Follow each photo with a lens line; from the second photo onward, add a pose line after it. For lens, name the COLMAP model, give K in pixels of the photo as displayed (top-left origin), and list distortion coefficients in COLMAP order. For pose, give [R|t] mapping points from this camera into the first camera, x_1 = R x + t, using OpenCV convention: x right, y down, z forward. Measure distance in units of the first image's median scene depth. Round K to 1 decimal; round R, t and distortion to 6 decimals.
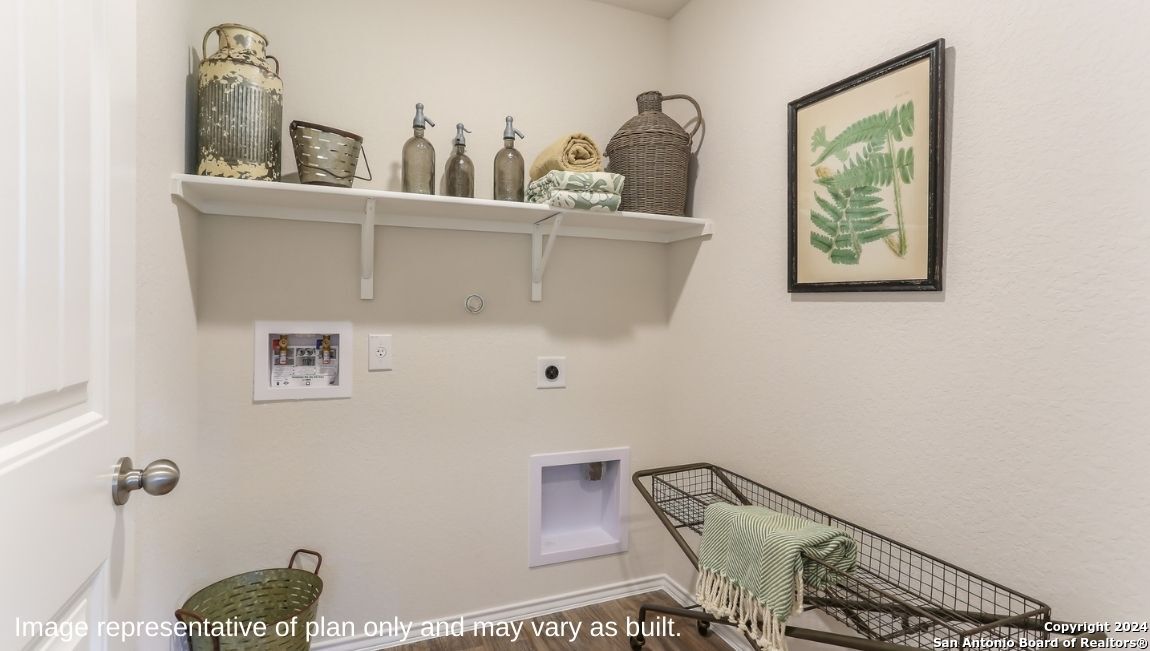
lens RADIAL K [[550.8, 0, 567.3], [0, 550.8, 309.5], [0, 0, 1]] dist [-0.001483, 0.016347]
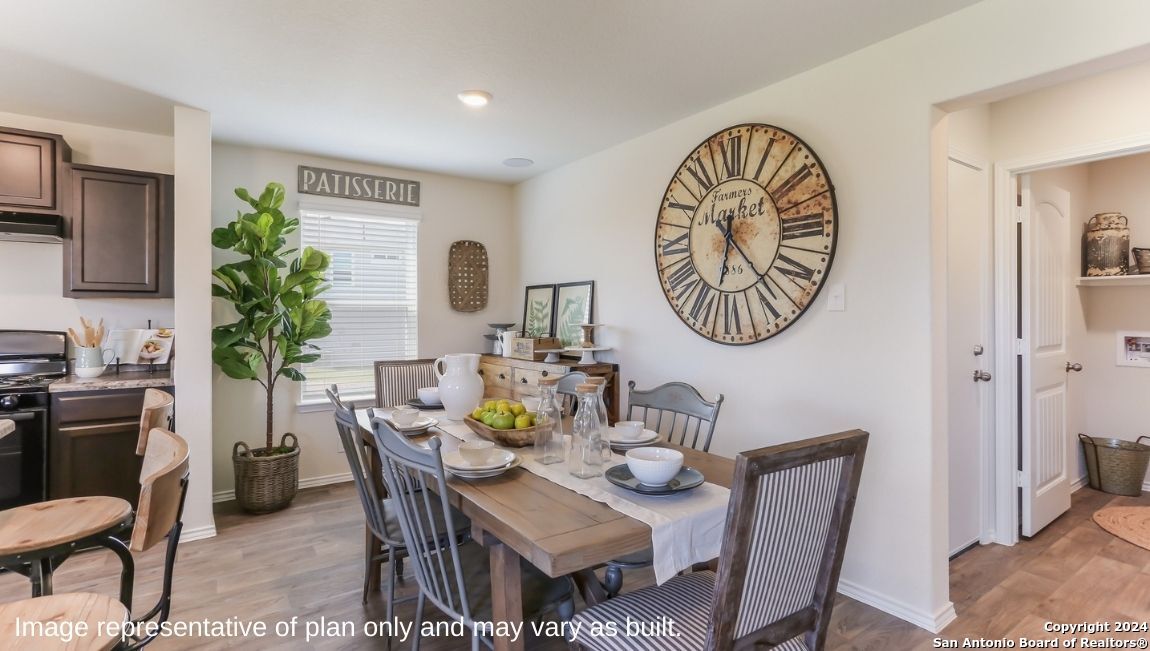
lens RADIAL K [[550.8, 0, 567.3], [0, 550.8, 309.5], [0, 0, 1]] dist [-0.001483, 0.016347]
pose [[0.220137, -0.011393, -0.975402, 1.357417], [0.011719, 0.999891, -0.009034, -0.083209], [0.975399, -0.009442, 0.220246, -1.977511]]
